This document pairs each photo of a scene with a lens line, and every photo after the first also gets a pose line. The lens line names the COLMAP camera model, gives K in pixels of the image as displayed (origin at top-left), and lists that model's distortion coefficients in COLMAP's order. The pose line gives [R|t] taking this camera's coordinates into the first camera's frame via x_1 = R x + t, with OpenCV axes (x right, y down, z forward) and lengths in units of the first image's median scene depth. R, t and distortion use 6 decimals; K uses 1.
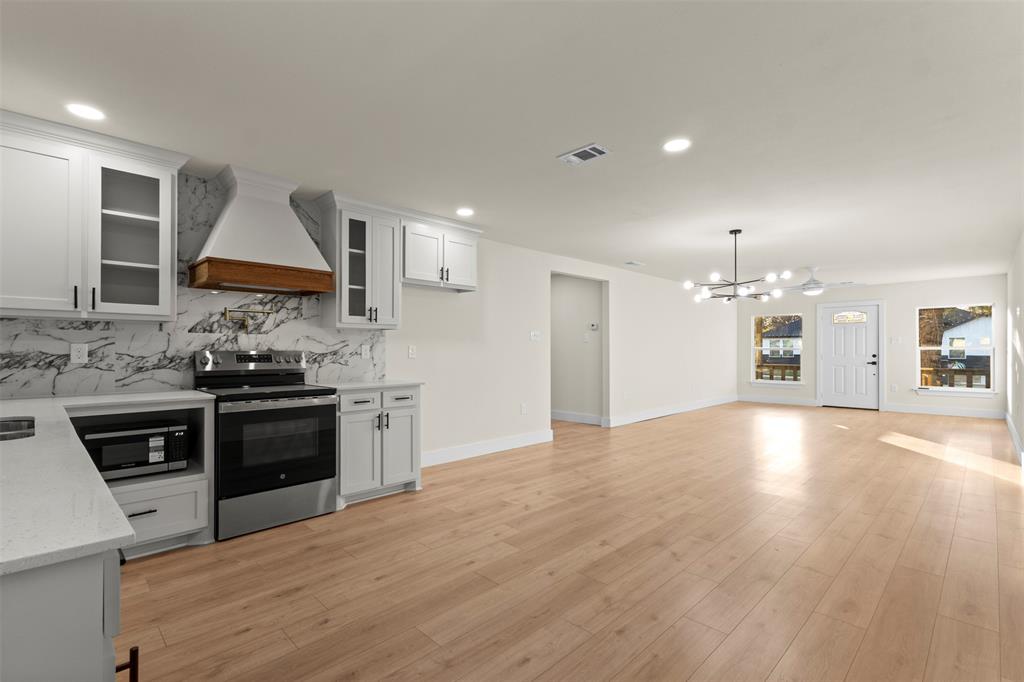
lens RADIAL K [[474.6, 0, 501.0], [0, 474.6, 341.8], [0, 0, 1]] dist [0.011241, 0.000298]
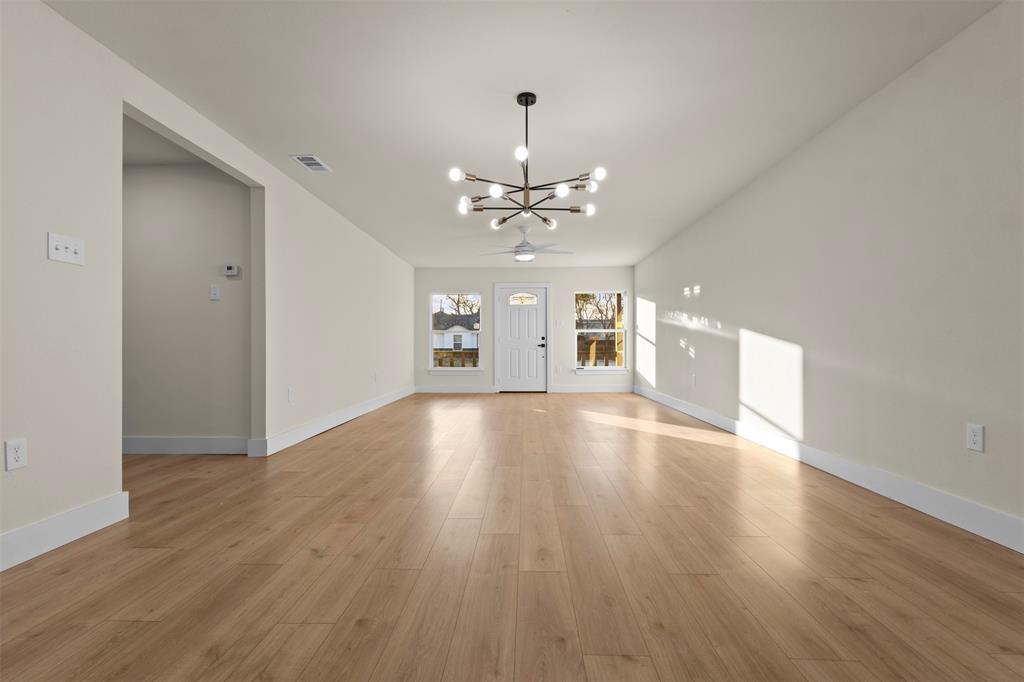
lens RADIAL K [[474.6, 0, 509.3], [0, 474.6, 343.8], [0, 0, 1]] dist [0.011241, 0.000298]
pose [[0.722164, 0.004860, 0.691704, 0.048532], [-0.010825, 0.999932, 0.004276, 0.042725], [-0.691637, -0.010576, 0.722168, 0.378789]]
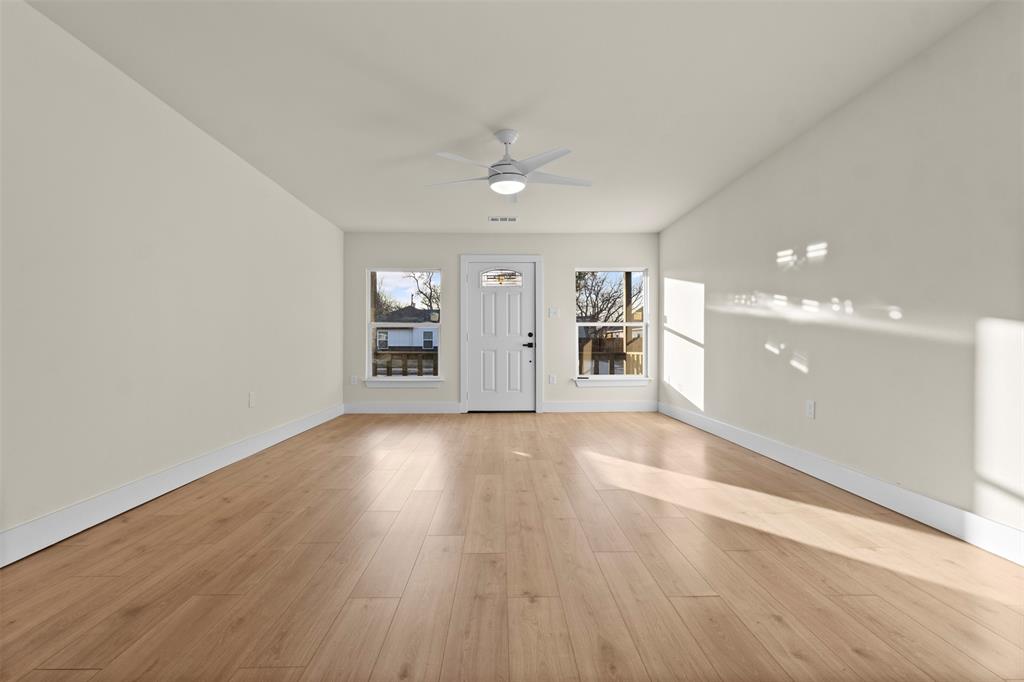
lens RADIAL K [[474.6, 0, 528.2], [0, 474.6, 358.4], [0, 0, 1]] dist [0.011241, 0.000298]
pose [[0.652846, -0.022551, 0.757155, 0.289131], [-0.015481, 0.998951, 0.043100, 0.038496], [-0.757332, -0.039859, 0.651812, 0.627815]]
